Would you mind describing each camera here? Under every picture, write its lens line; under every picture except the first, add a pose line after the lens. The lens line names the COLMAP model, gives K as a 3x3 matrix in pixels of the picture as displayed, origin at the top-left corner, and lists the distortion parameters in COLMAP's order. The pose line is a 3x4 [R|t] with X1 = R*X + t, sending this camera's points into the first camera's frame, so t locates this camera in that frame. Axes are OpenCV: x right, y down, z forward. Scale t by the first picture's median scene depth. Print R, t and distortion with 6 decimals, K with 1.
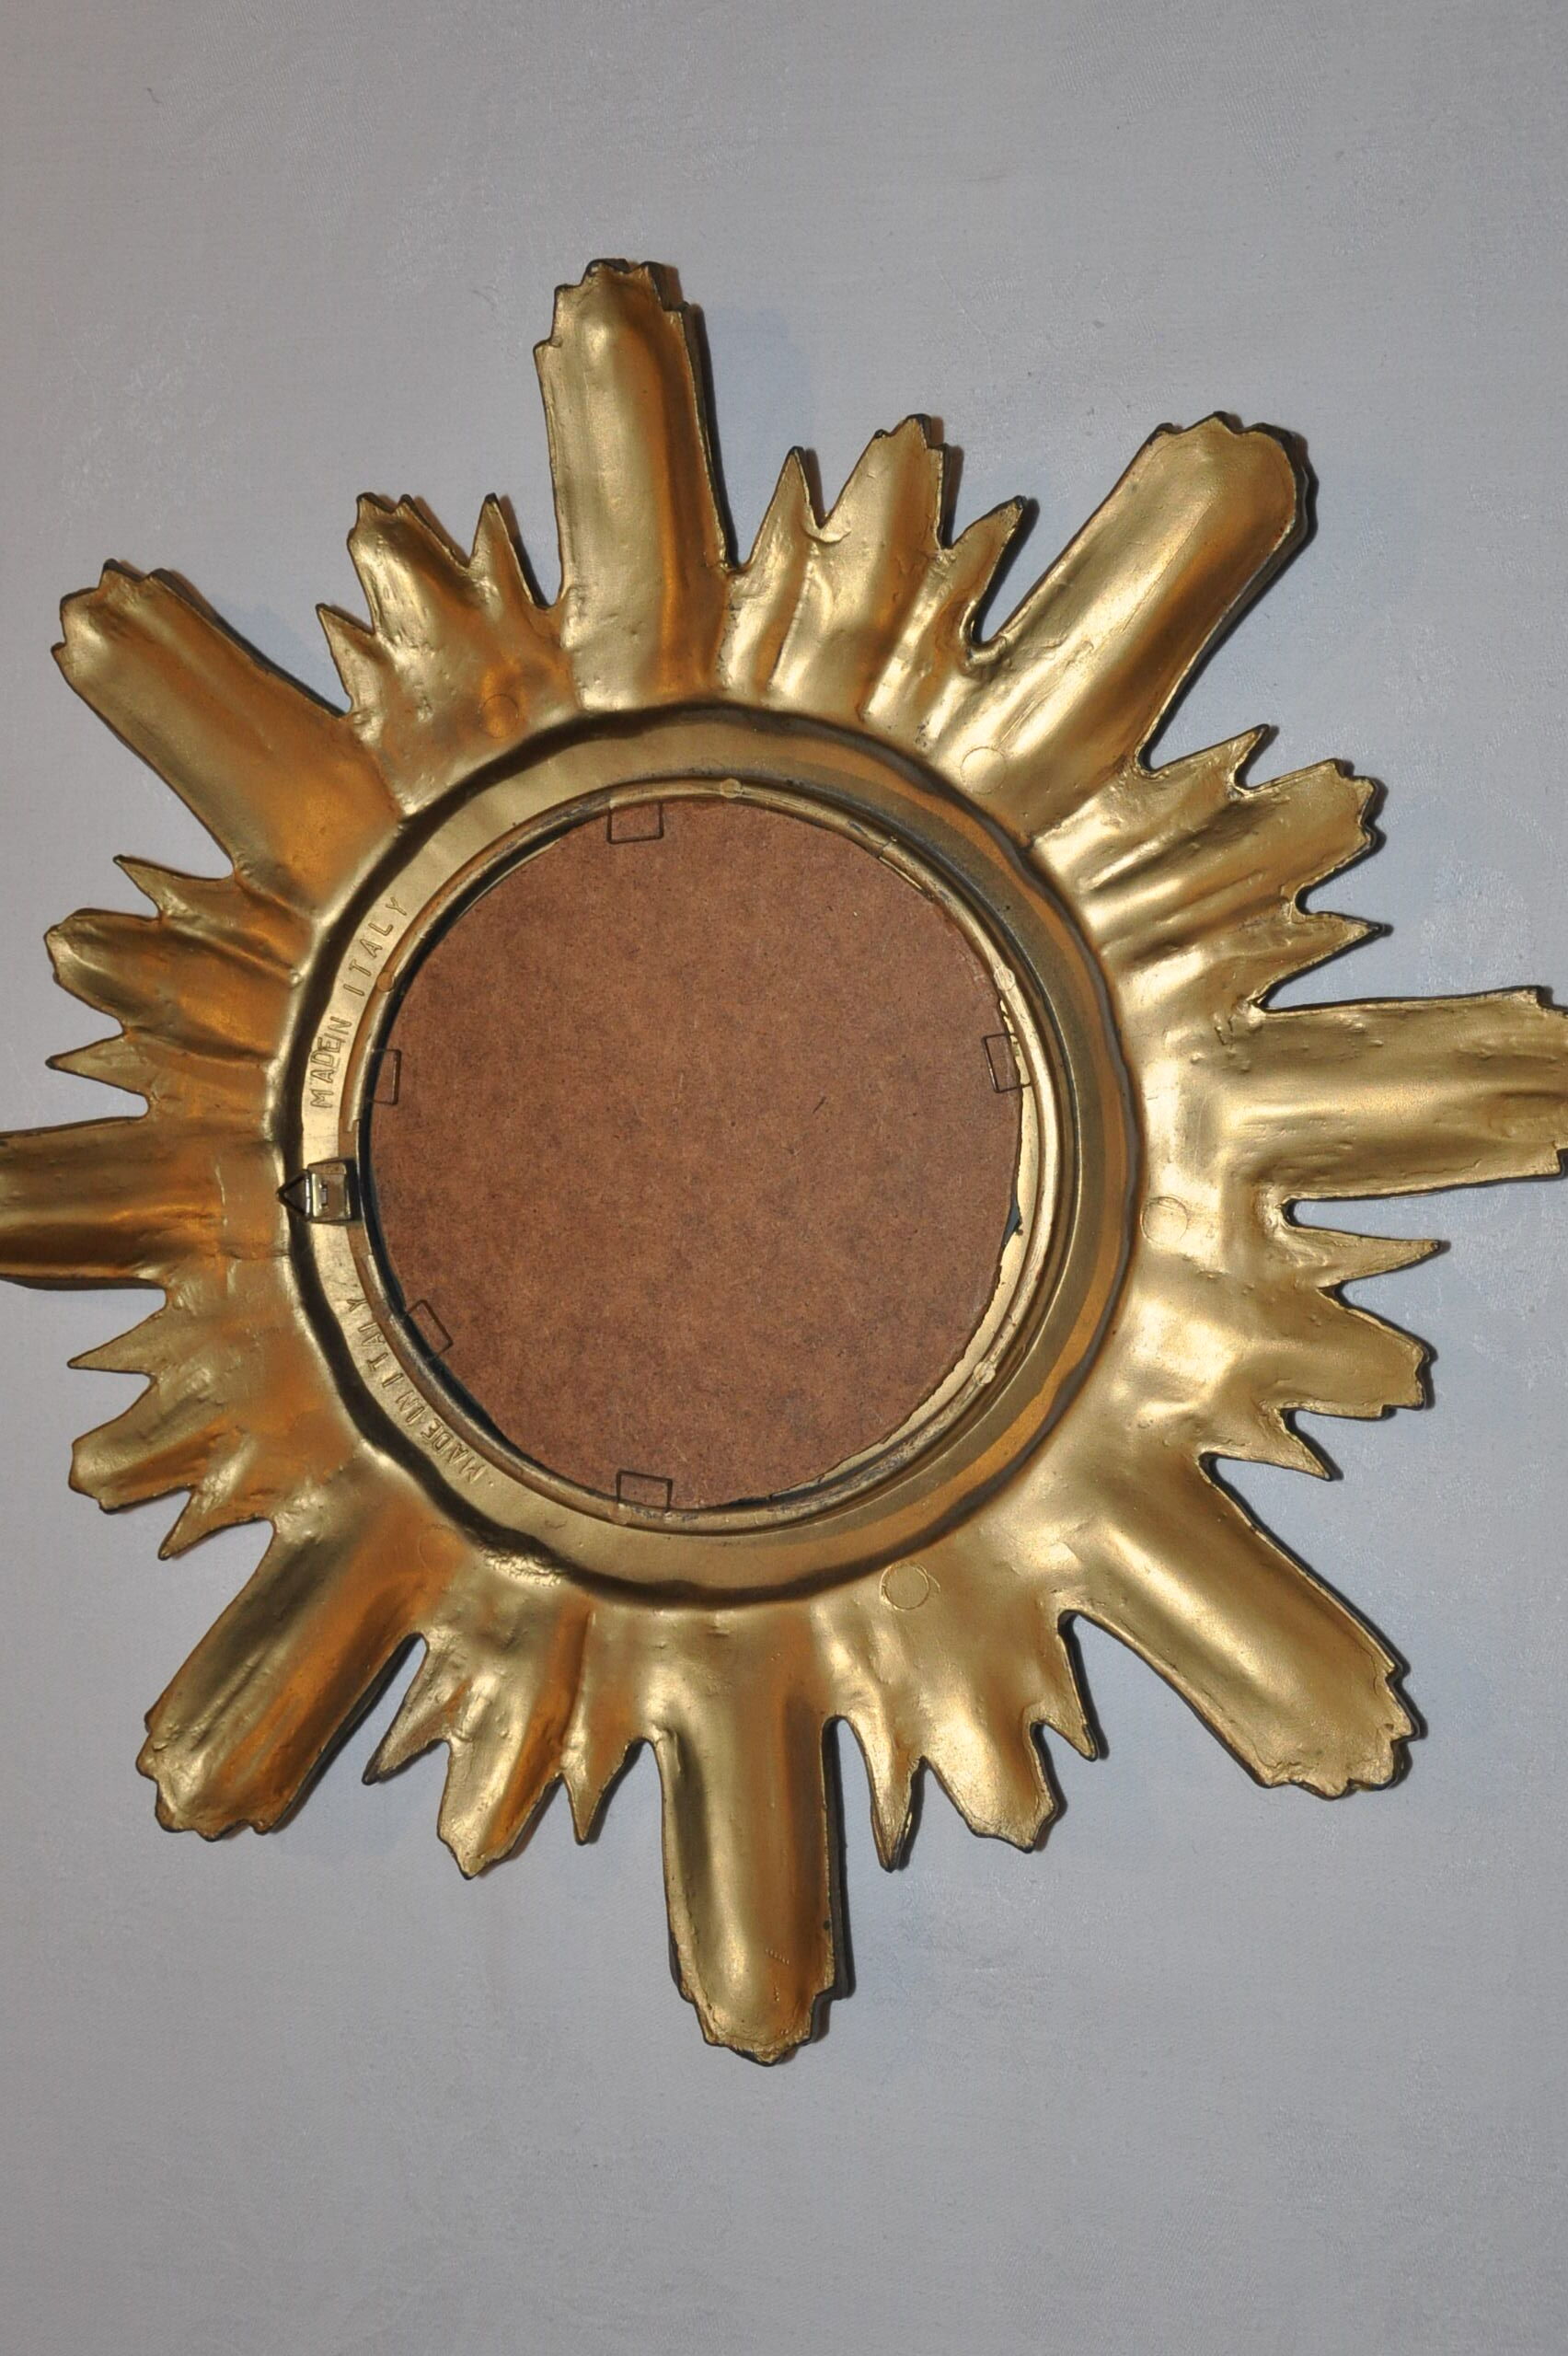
lens RADIAL K [[3112.9, 0, 794.6], [0, 3112.9, 1168.2], [0, 0, 1]] dist [0.004095, 0.000000]
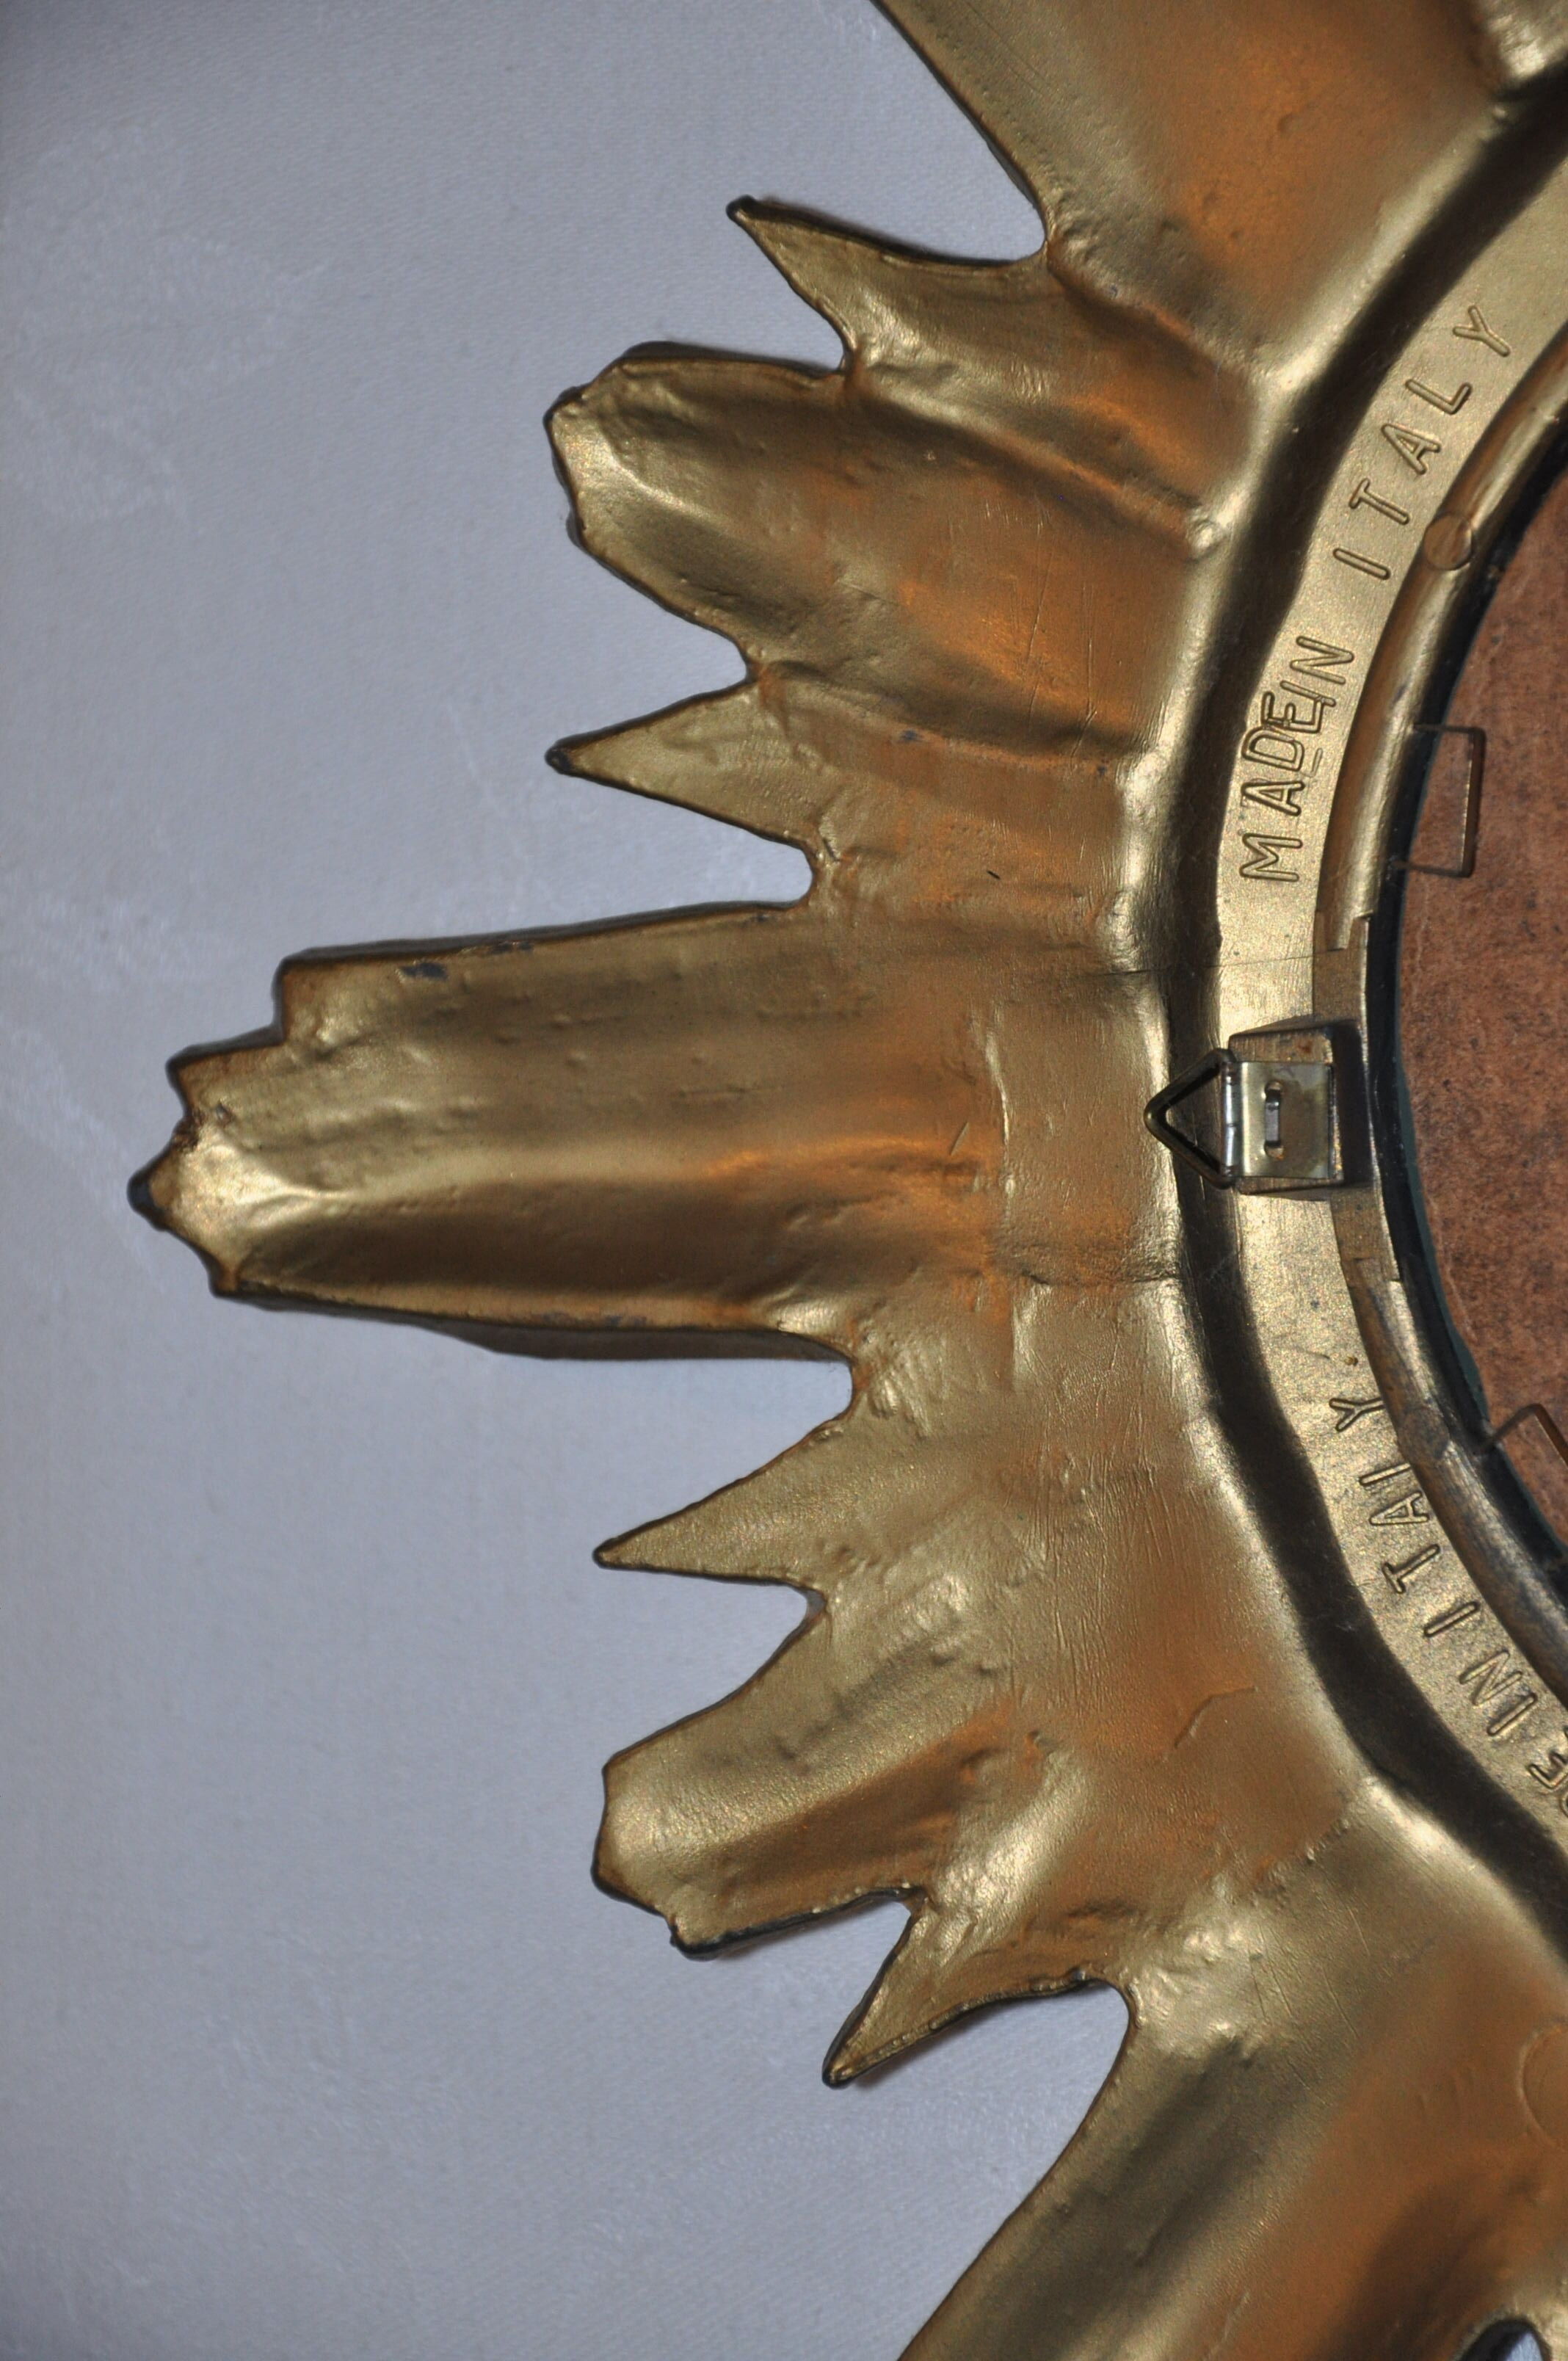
lens RADIAL K [[9540.0, 0, 804.5], [0, 9540.0, 1177.7], [0, 0, 1]] dist [1.057829, 0.000000]
pose [[0.980567, 0.015157, -0.195597, 0.018242], [-0.011781, 0.999761, 0.018408, -0.004667], [0.195830, -0.015746, 0.980511, -0.135281]]
